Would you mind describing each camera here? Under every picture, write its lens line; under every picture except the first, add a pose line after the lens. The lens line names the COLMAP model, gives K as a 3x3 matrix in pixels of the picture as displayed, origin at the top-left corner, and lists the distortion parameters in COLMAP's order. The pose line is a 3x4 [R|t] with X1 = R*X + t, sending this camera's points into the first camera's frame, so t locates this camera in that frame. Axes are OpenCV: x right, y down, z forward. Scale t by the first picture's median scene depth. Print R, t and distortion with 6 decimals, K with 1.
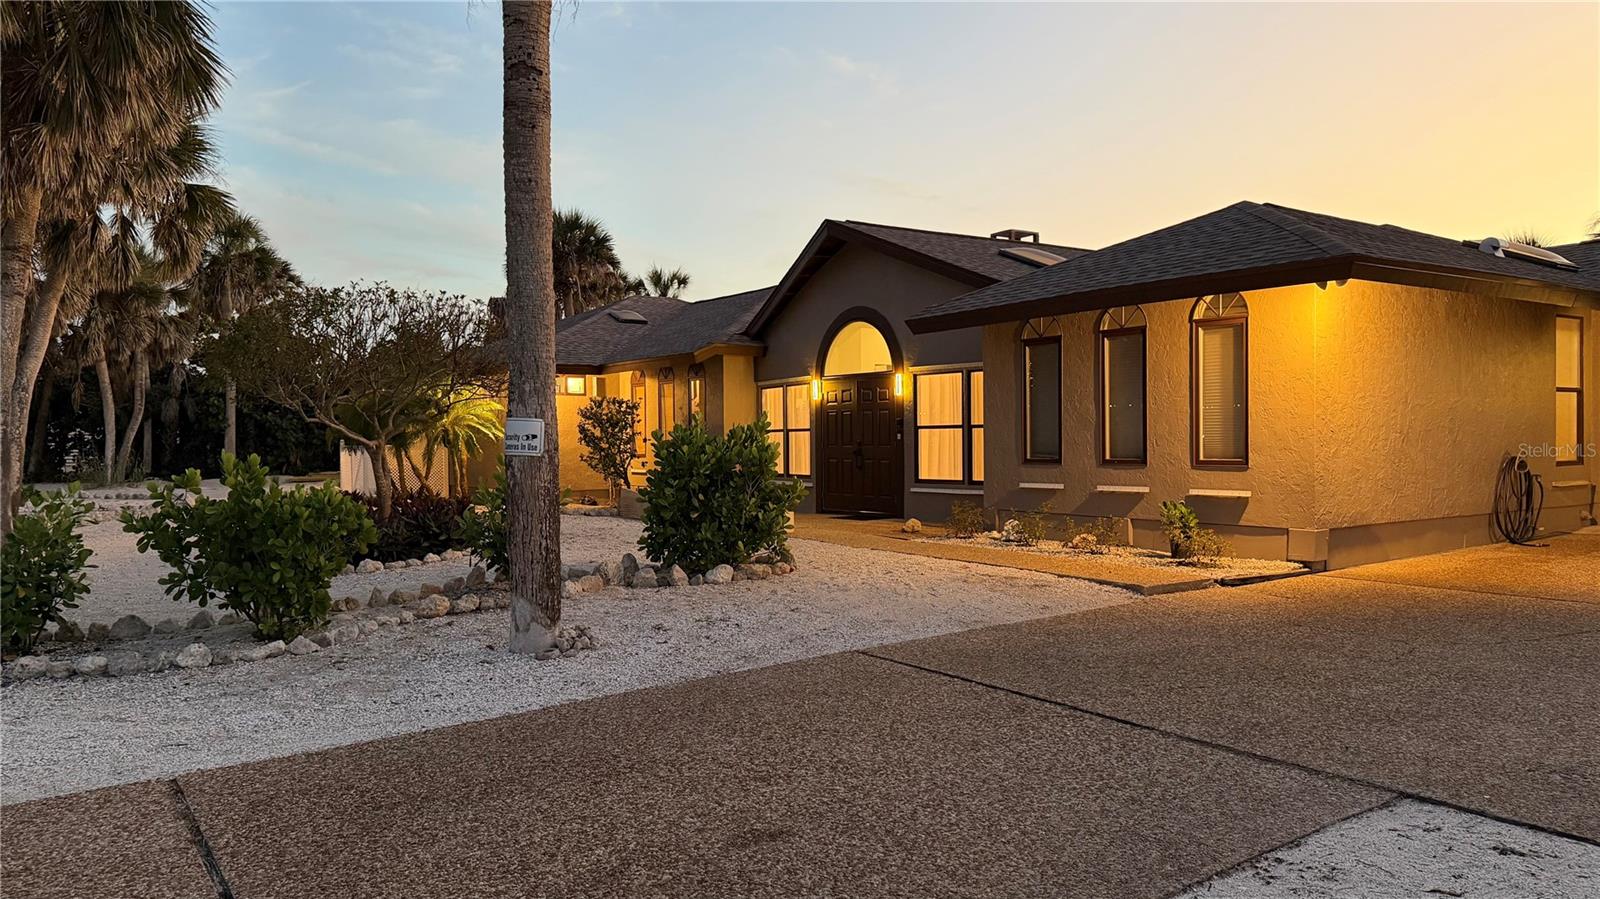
lens RADIAL K [[1112.2, 0, 791.0], [0, 1112.2, 447.6], [0, 0, 1]] dist [0.067138, -0.002213]
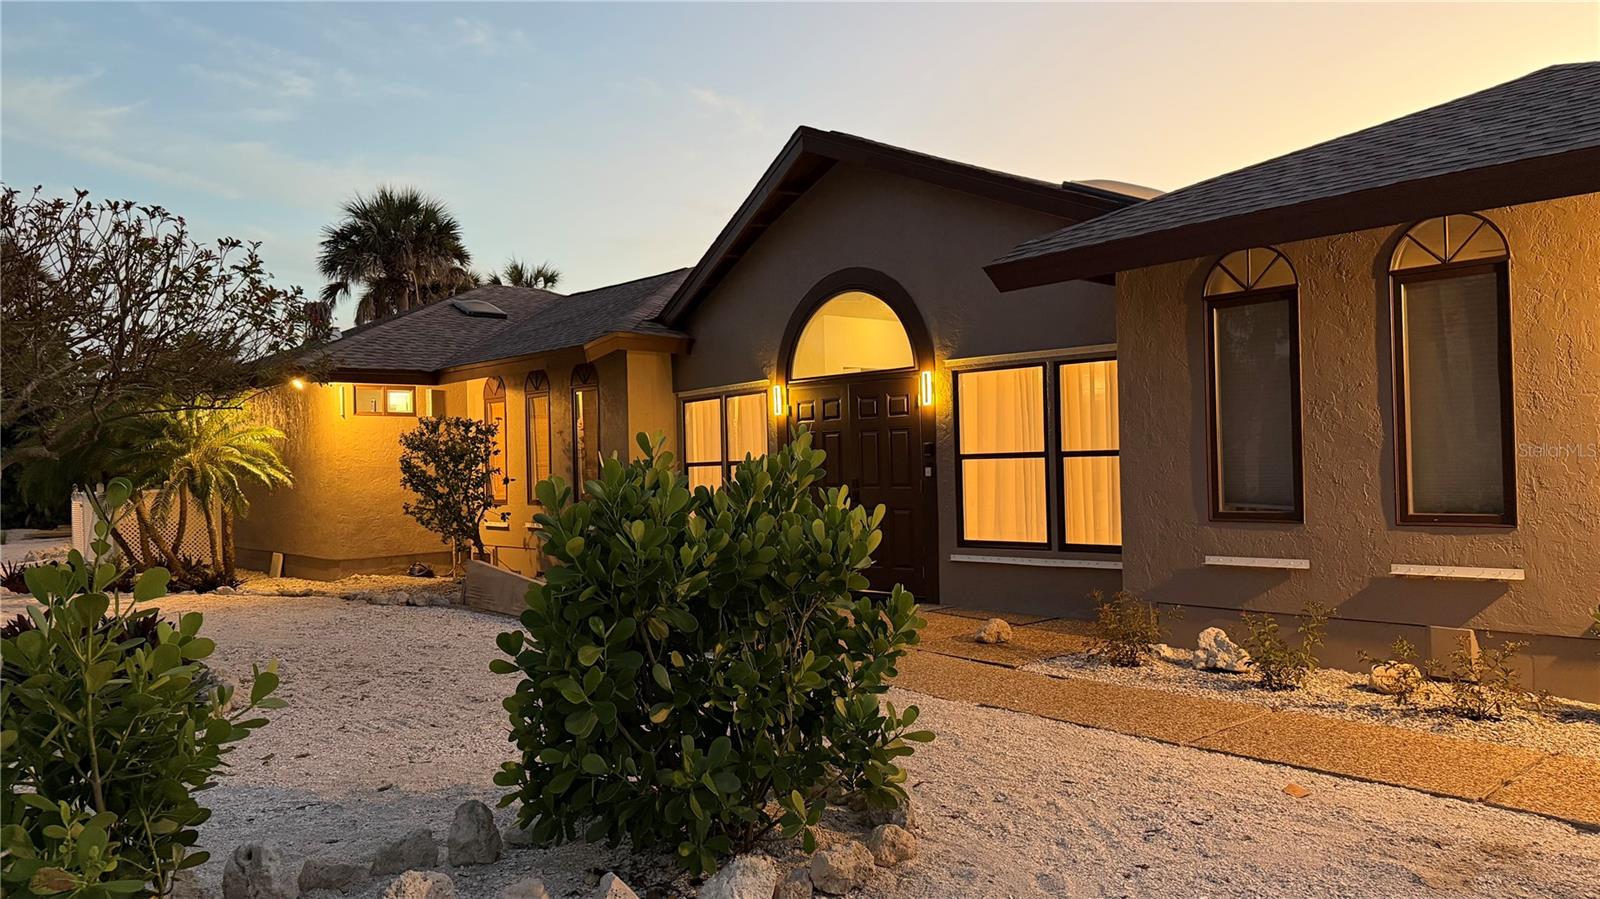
lens RADIAL K [[1112.2, 0, 813.9], [0, 1112.2, 451.1], [0, 0, 1]] dist [0.067138, -0.002213]
pose [[0.989922, -0.012746, 0.141040, -0.046743], [0.015810, 0.999662, -0.020619, -0.008386], [-0.140730, 0.022641, 0.989789, 0.339150]]
